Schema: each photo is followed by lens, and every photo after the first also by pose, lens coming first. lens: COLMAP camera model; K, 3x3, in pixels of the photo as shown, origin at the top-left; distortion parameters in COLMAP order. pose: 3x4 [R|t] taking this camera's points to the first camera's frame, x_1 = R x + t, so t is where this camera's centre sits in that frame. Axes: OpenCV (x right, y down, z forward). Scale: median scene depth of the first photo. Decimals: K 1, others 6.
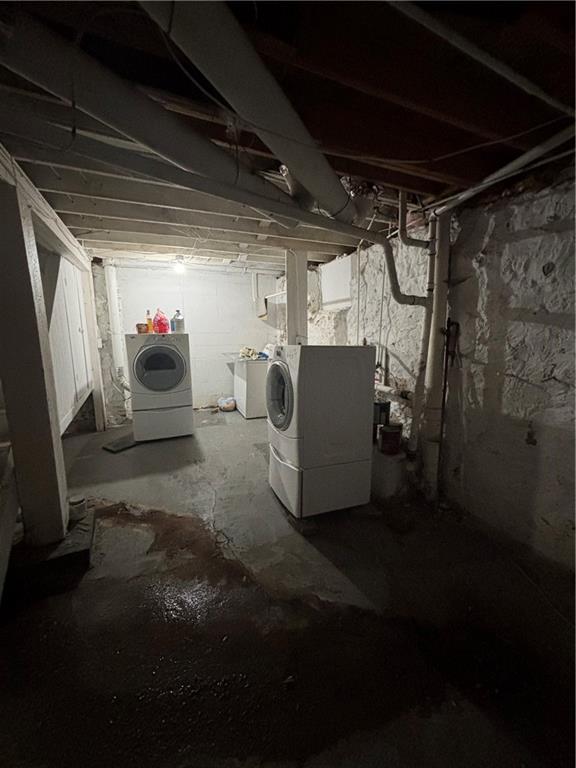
lens RADIAL K [[308.9, 0, 285.7], [0, 308.9, 381.3], [0, 0, 1]] dist [-0.006512, 0.000919]
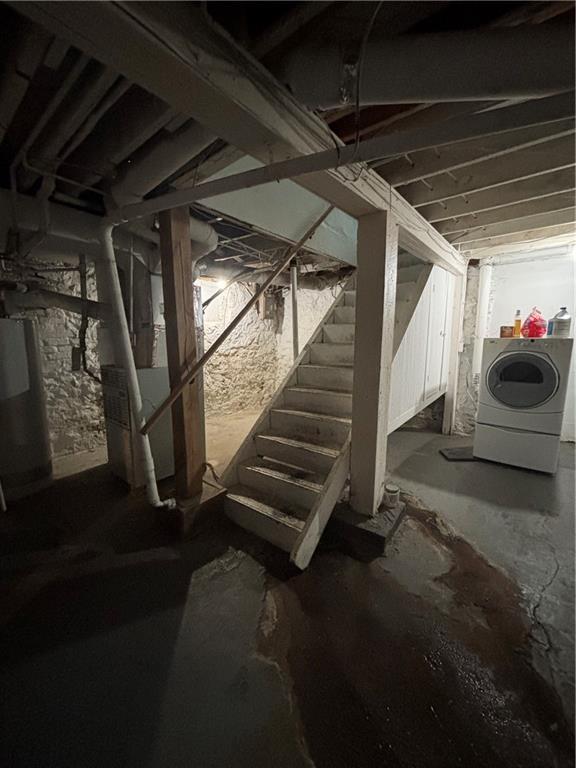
lens RADIAL K [[308.9, 0, 292.6], [0, 308.9, 381.8], [0, 0, 1]] dist [-0.006512, 0.000919]
pose [[0.449366, 0.137542, -0.882696, 0.058858], [-0.150579, 0.985601, 0.076920, -0.014141], [0.880566, 0.098351, 0.463606, 0.124749]]
